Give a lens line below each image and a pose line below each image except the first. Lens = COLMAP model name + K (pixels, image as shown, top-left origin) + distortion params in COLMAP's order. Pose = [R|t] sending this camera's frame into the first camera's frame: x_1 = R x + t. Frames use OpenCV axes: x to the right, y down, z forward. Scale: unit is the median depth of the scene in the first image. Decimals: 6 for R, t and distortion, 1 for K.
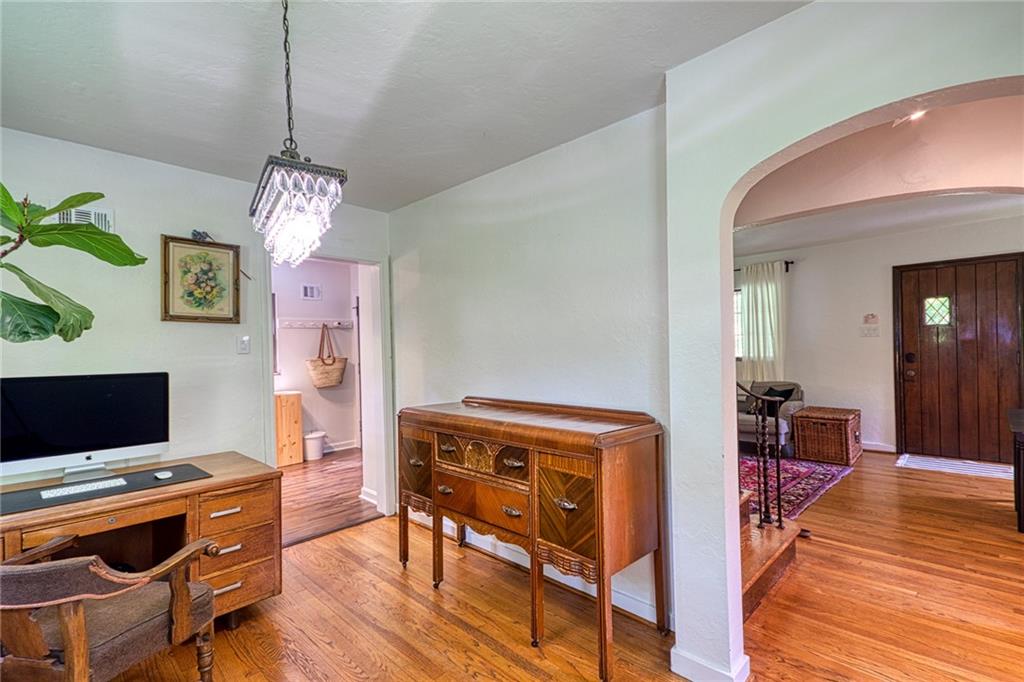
lens RADIAL K [[469.4, 0, 512.8], [0, 469.4, 348.8], [0, 0, 1]] dist [0.030331, -0.008331]
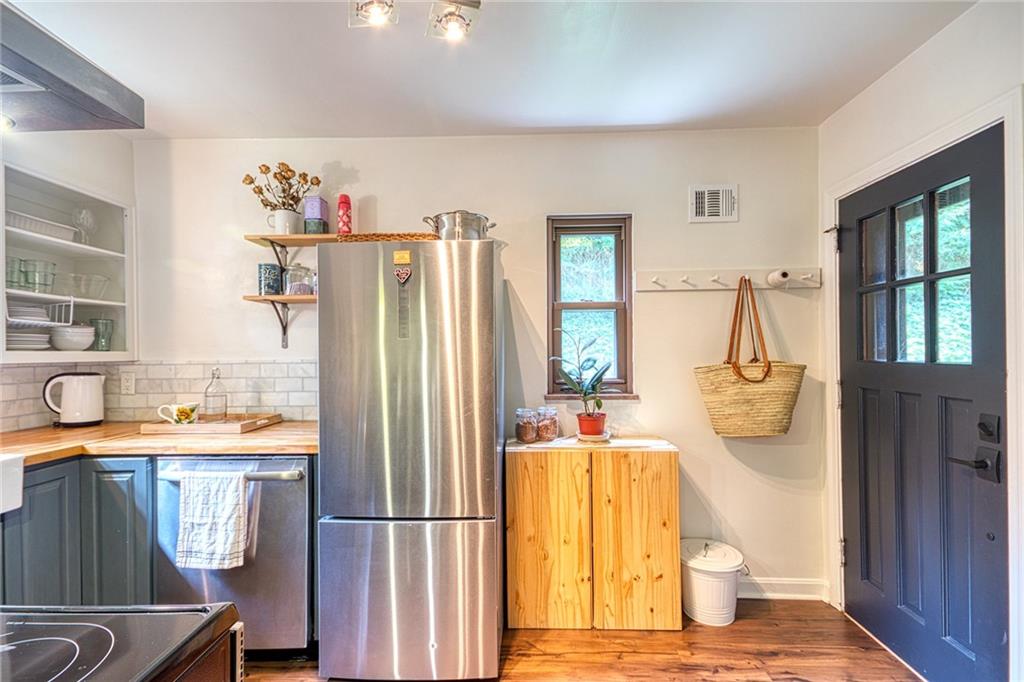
lens RADIAL K [[469.4, 0, 505.1], [0, 469.4, 352.8], [0, 0, 1]] dist [0.030331, -0.008331]
pose [[0.661643, 0.017991, -0.749603, -0.233822], [-0.011663, 0.999838, 0.013703, 0.007459], [0.749728, -0.000324, 0.661746, 0.588250]]
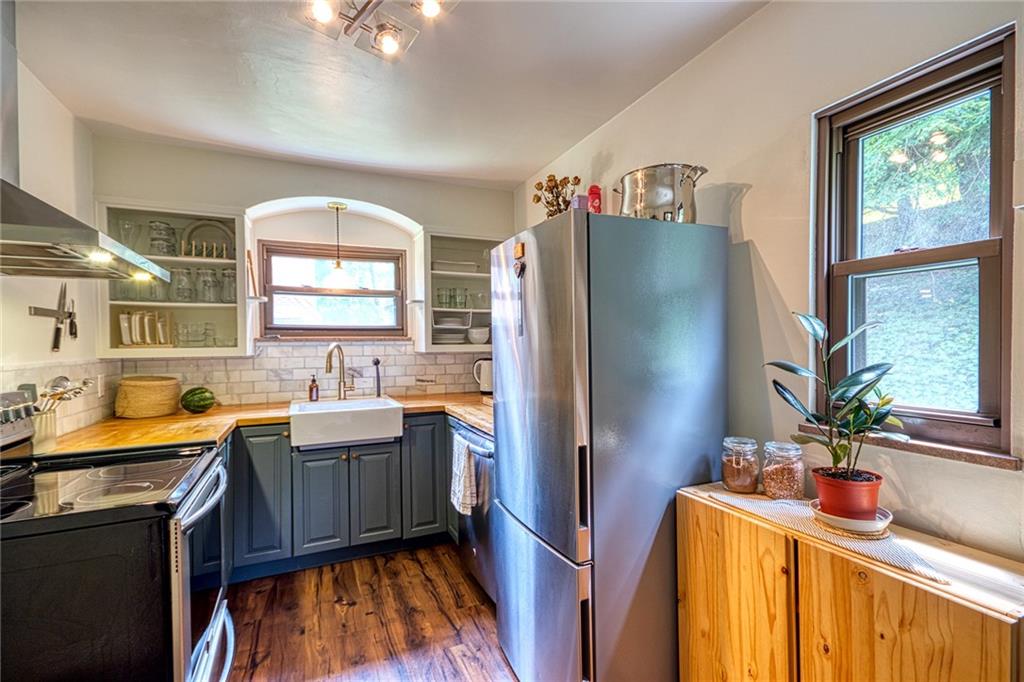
lens RADIAL K [[469.4, 0, 511.0], [0, 469.4, 350.3], [0, 0, 1]] dist [0.030331, -0.008331]
pose [[-0.385255, 0.039870, -0.921949, -0.235005], [0.008797, 0.999180, 0.039534, 0.000217], [0.922768, 0.007120, -0.385289, 0.847115]]
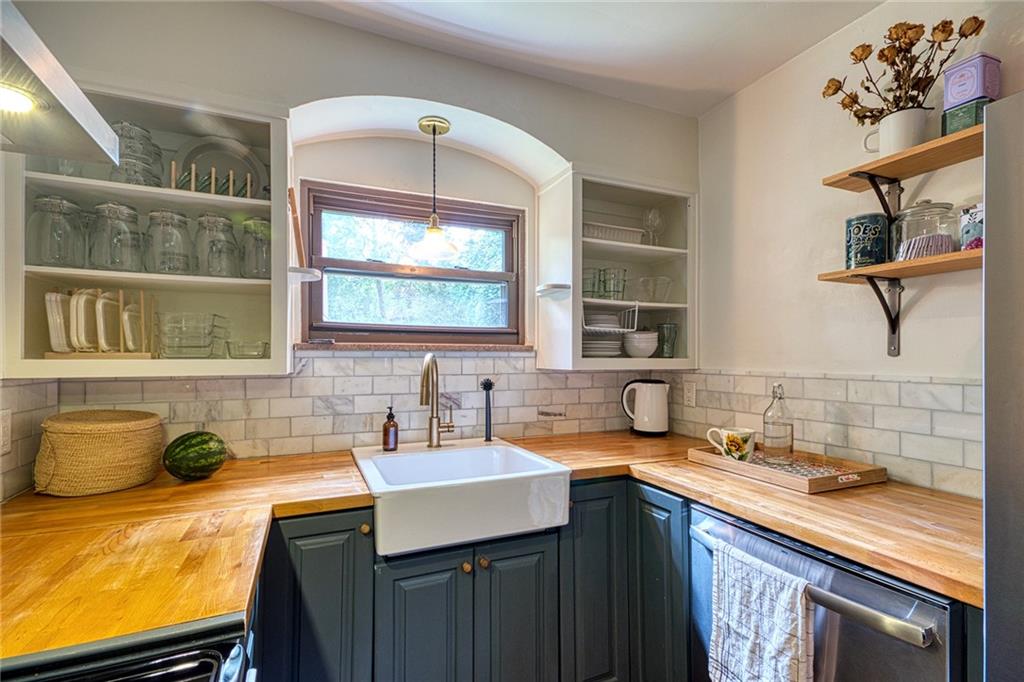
lens RADIAL K [[469.4, 0, 517.5], [0, 469.4, 355.8], [0, 0, 1]] dist [0.030331, -0.008331]
pose [[-0.377446, 0.018424, -0.925848, -0.379304], [-0.000884, 0.999794, 0.020256, 0.006515], [0.926031, 0.008464, -0.377352, 0.633034]]
